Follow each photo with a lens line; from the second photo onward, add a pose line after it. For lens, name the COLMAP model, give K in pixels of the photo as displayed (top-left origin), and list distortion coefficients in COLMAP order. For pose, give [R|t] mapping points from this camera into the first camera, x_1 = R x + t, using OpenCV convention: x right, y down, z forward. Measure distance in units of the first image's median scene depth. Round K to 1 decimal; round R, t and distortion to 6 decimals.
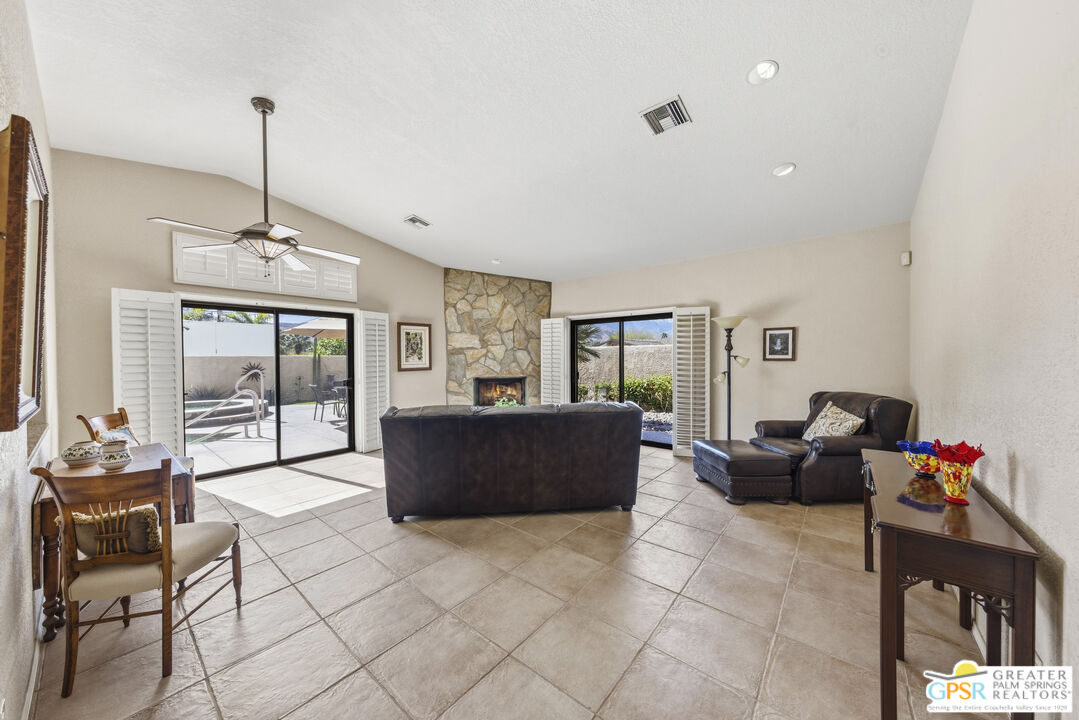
lens RADIAL K [[368.7, 0, 539.5], [0, 368.7, 360.0], [0, 0, 1]] dist [0.006680, -0.000039]
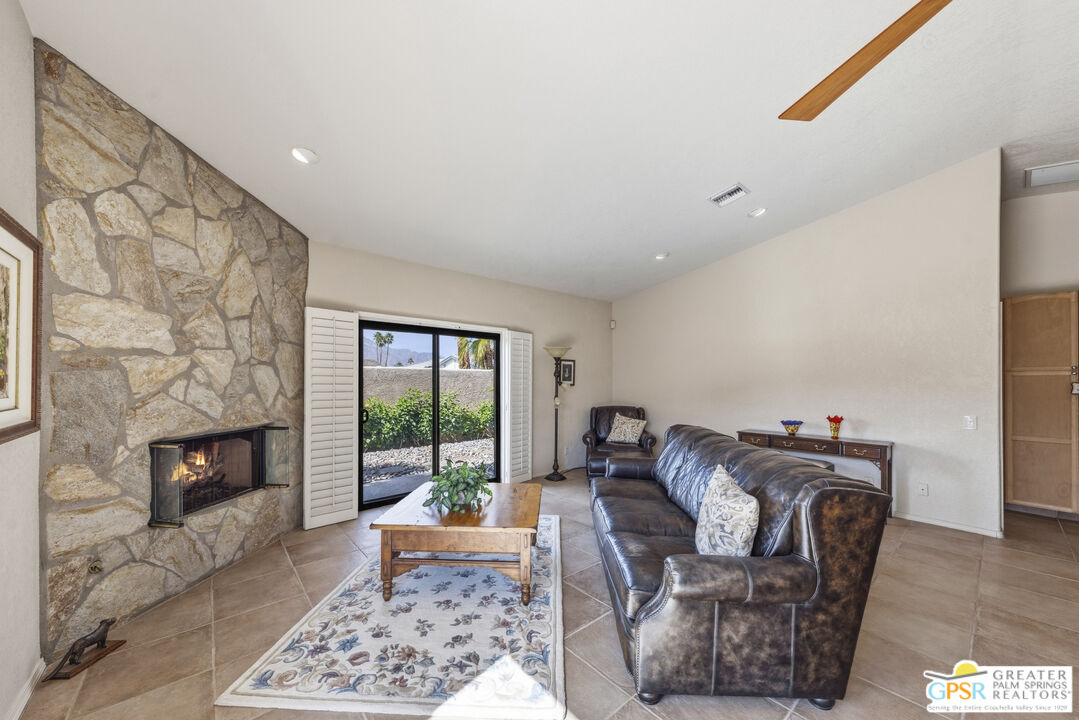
lens RADIAL K [[381.3, 0, 540.7], [0, 381.3, 379.8], [0, 0, 1]] dist [0.001065, -0.000048]
pose [[0.180229, 0.010327, 0.983570, -0.458010], [0.002914, 0.999935, -0.011033, -0.002648], [-0.983620, 0.004855, 0.180187, 0.597313]]
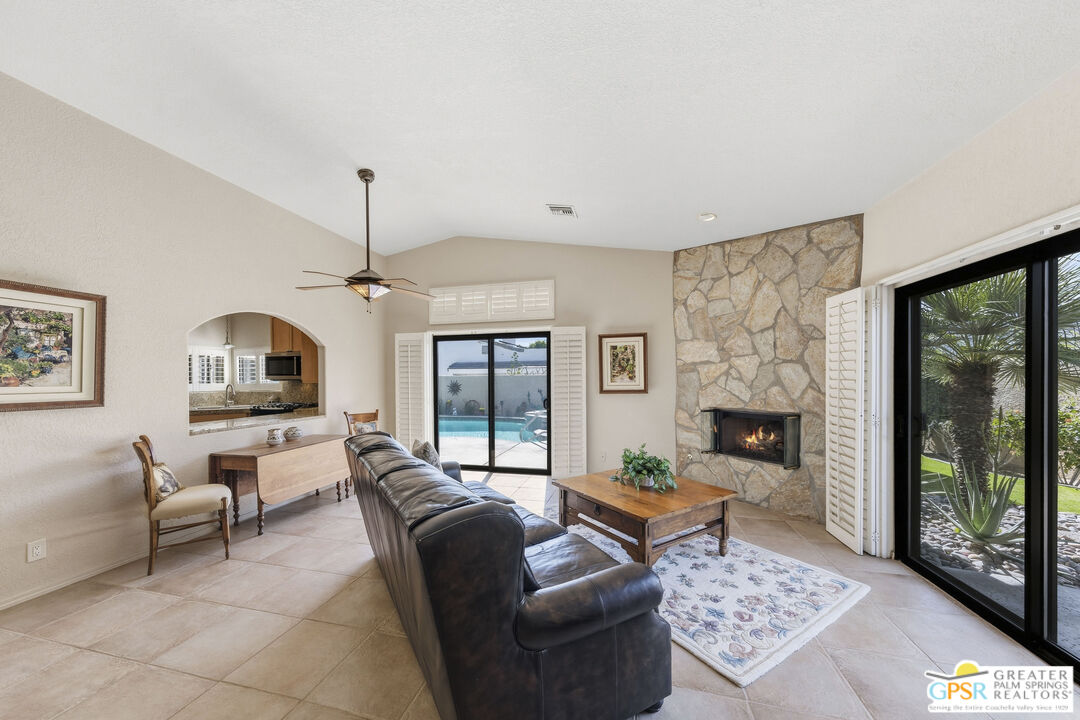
lens RADIAL K [[381.7, 0, 541.2], [0, 381.7, 379.8], [0, 0, 1]] dist [0.001065, -0.000048]
pose [[0.430034, 0.007861, -0.902779, 0.303400], [-0.001605, 0.999967, 0.007943, -0.006229], [0.902811, -0.001967, 0.430032, 0.445712]]
